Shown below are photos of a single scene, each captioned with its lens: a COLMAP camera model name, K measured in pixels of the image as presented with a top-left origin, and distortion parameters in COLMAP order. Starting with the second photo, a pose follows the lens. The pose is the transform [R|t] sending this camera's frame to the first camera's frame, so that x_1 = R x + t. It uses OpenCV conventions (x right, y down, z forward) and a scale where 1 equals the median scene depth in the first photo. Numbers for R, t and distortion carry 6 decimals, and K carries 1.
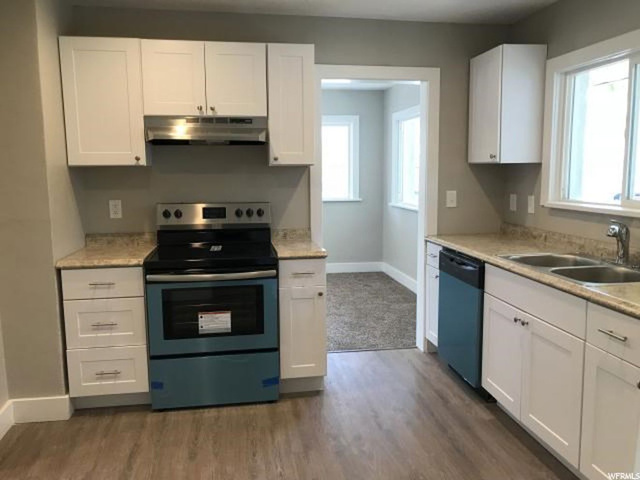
lens RADIAL K [[523.5, 0, 320.0], [0, 523.5, 240.0], [0, 0, 1]] dist [0.006674, -0.001312]
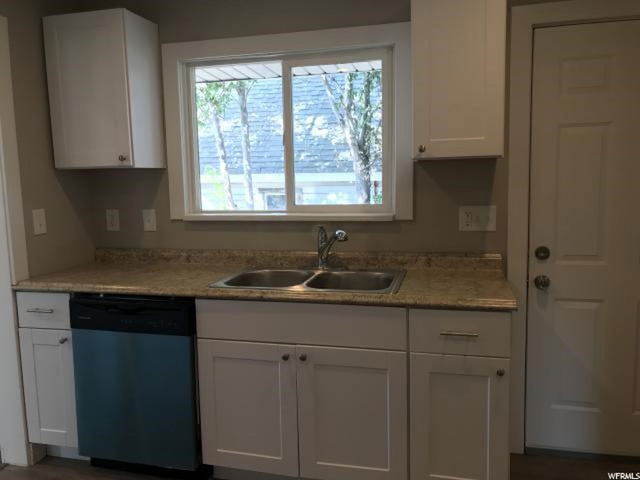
lens RADIAL K [[523.5, 0, 320.0], [0, 523.5, 240.0], [0, 0, 1]] dist [0.006674, -0.001312]
pose [[0.405646, -0.105340, 0.907940, -0.117689], [0.138867, 0.988908, 0.052691, -0.022699], [-0.903420, 0.104709, 0.415775, 0.223701]]
